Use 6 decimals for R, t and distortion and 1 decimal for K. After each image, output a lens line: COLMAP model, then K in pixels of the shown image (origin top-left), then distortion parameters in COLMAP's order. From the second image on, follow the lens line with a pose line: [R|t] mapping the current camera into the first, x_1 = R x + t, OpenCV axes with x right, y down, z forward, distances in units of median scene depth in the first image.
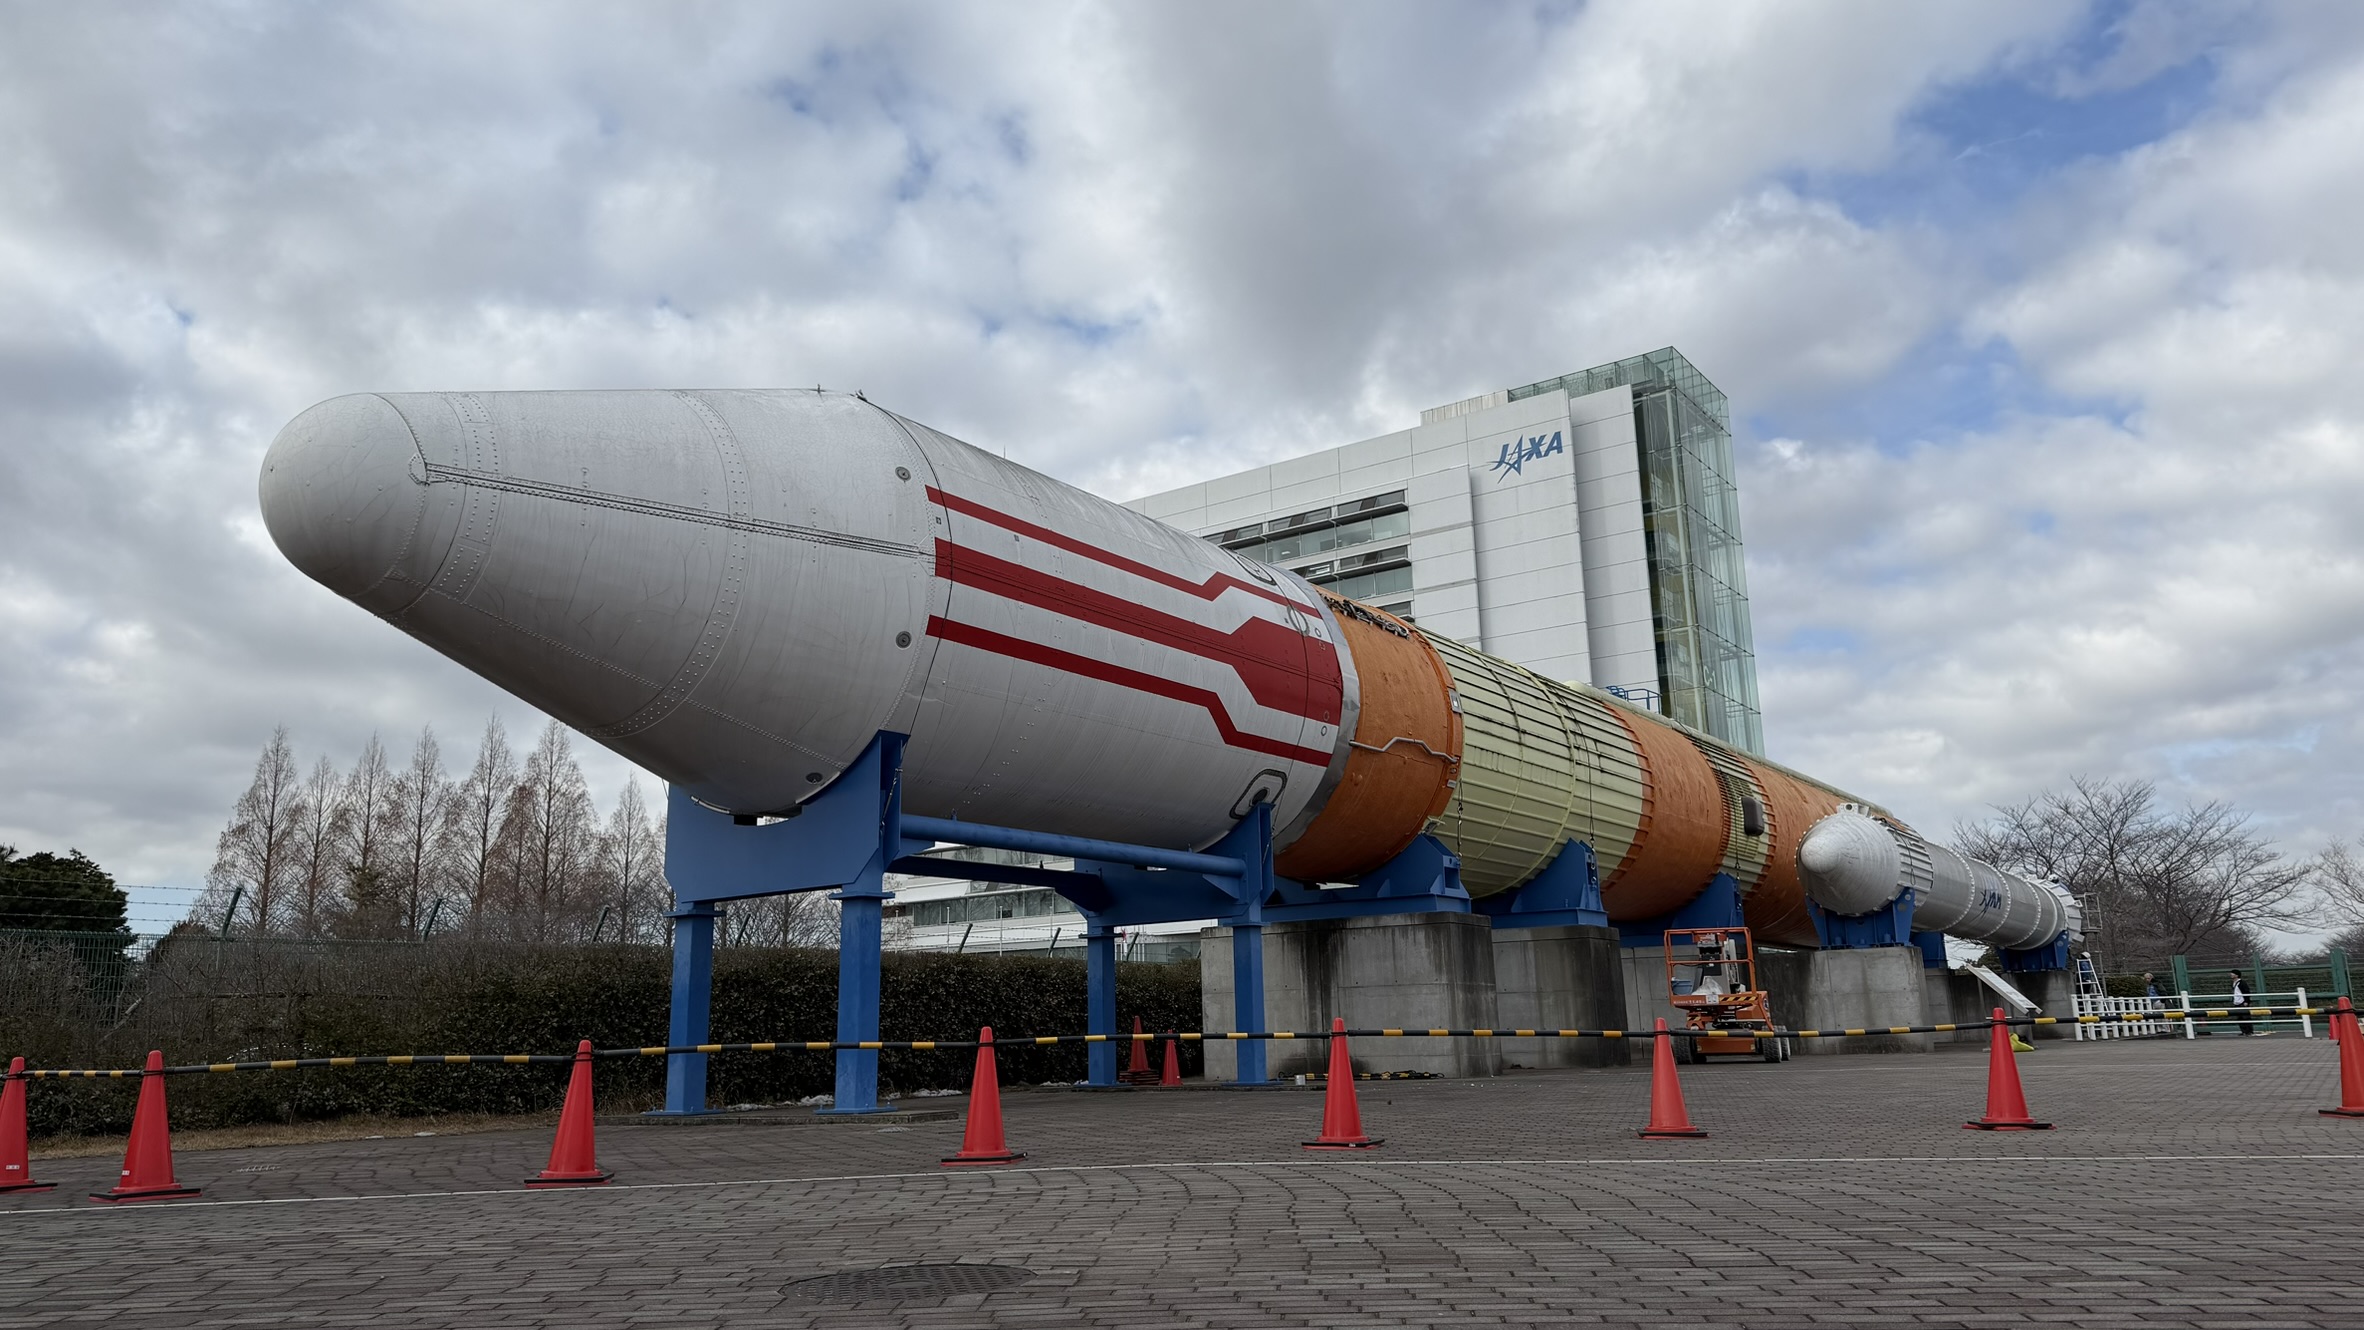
lens RADIAL K [[1620.3, 0, 1182.0], [0, 1620.3, 665.0], [0, 0, 1]] dist [0.171302, -0.320759]
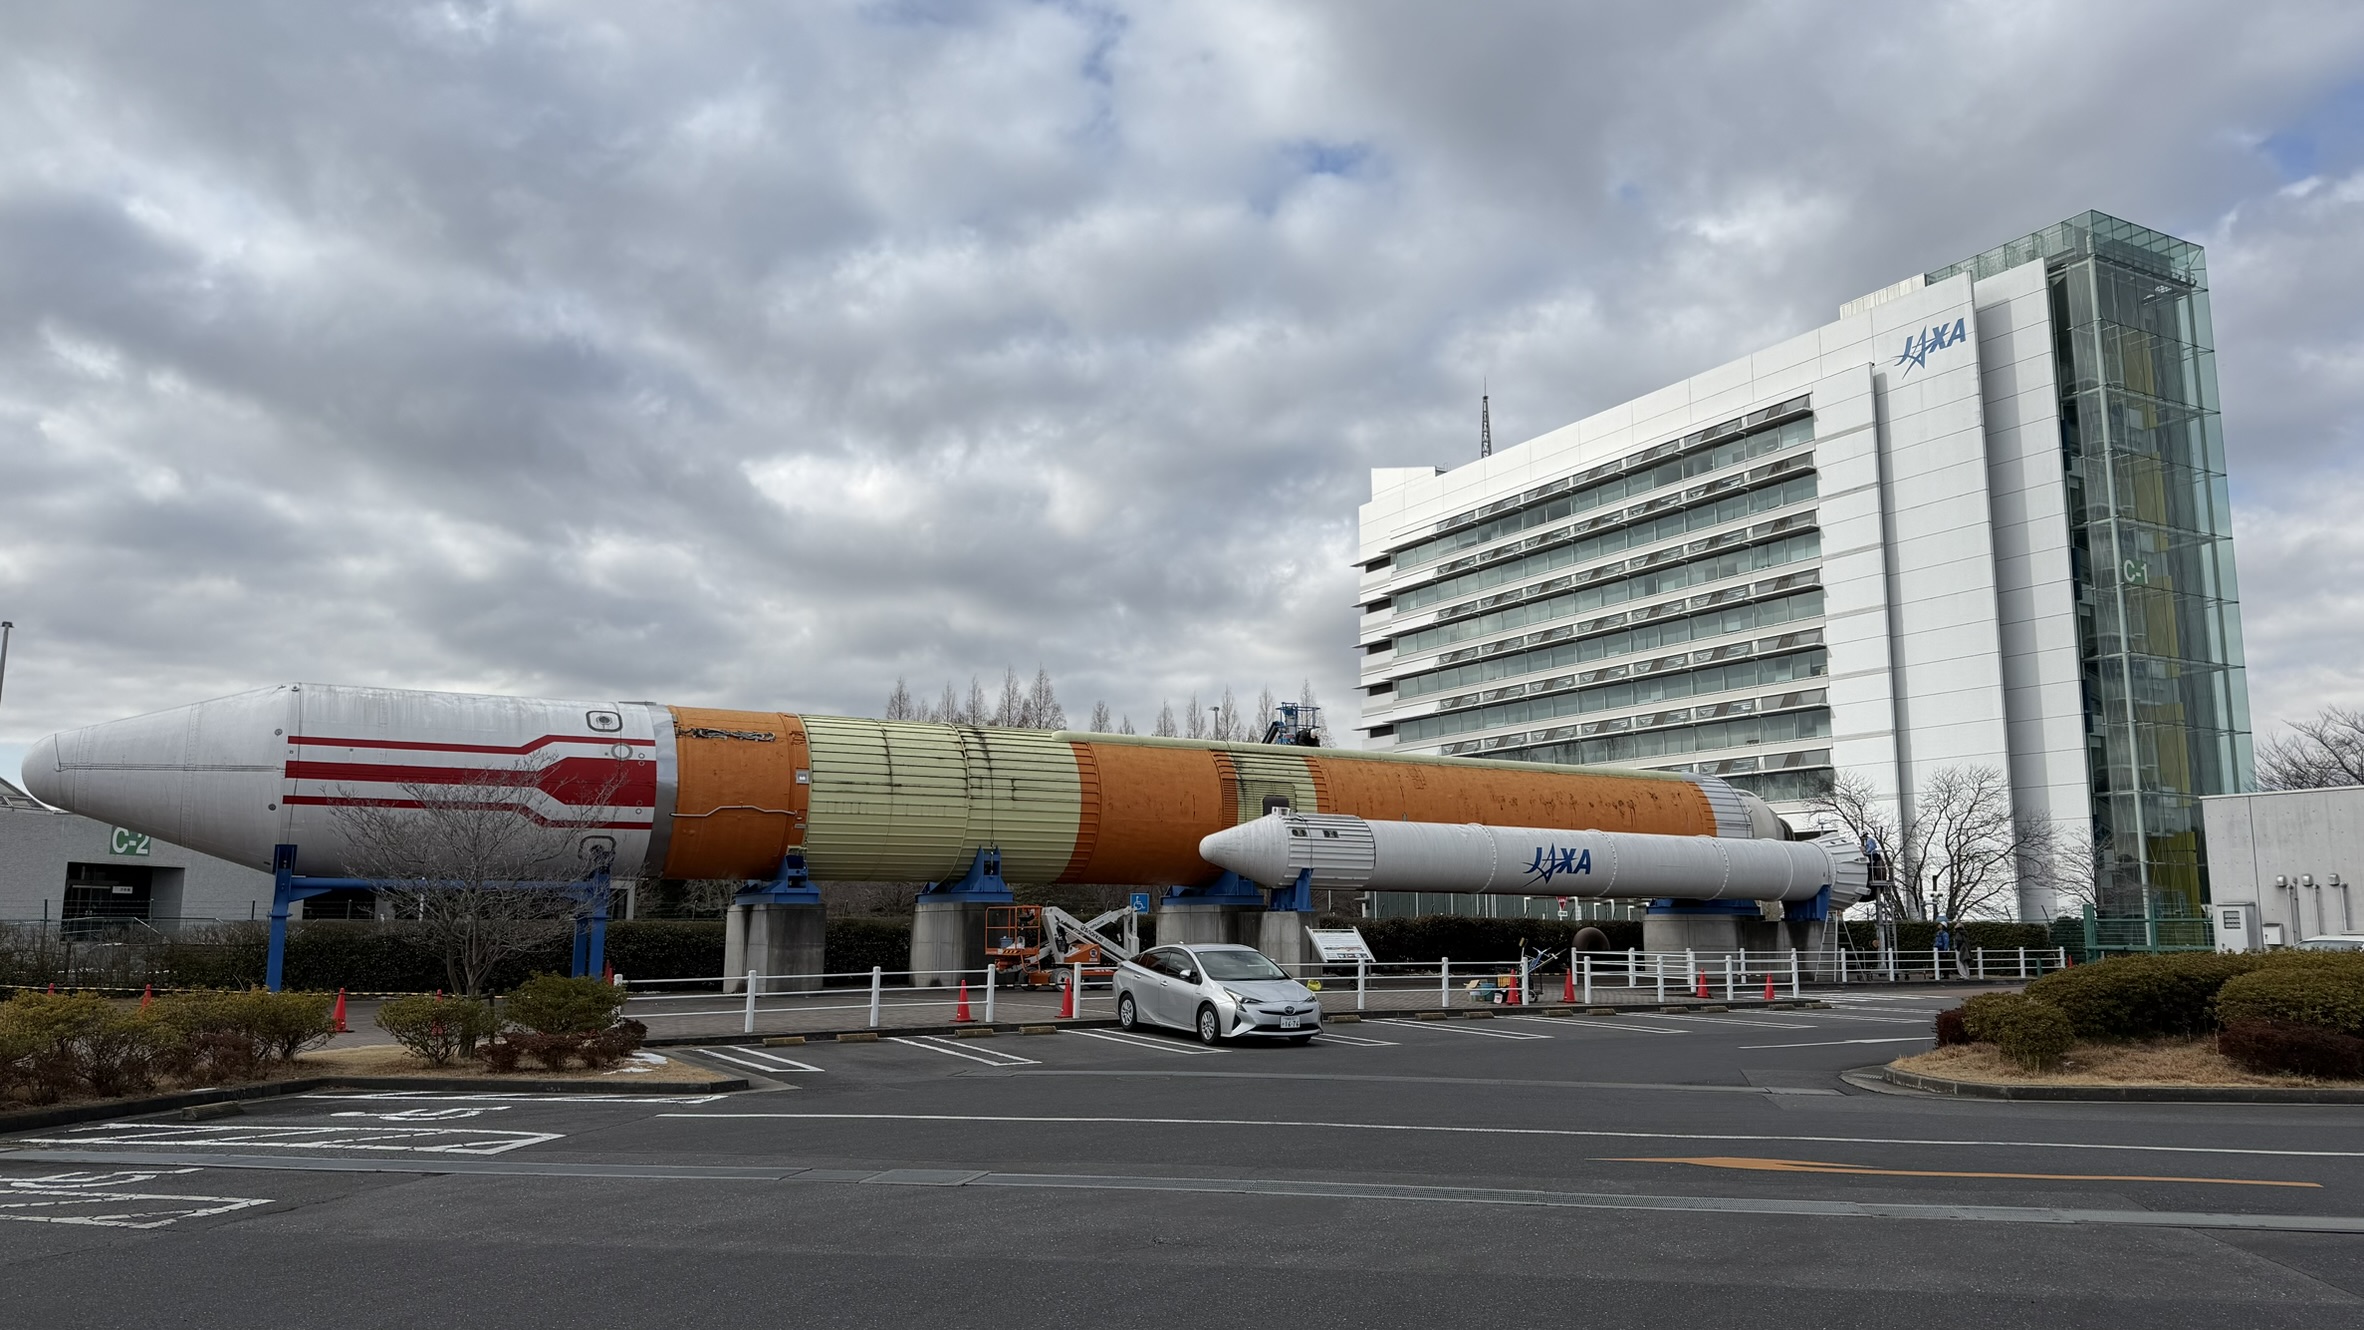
lens RADIAL K [[1620.3, 0, 1182.0], [0, 1620.3, 665.0], [0, 0, 1]] dist [0.171302, -0.320759]
pose [[0.900329, -0.042897, -0.433090, 1.060265], [0.073233, 0.995873, 0.053601, -0.130195], [0.429004, -0.079975, 0.899755, -0.285316]]
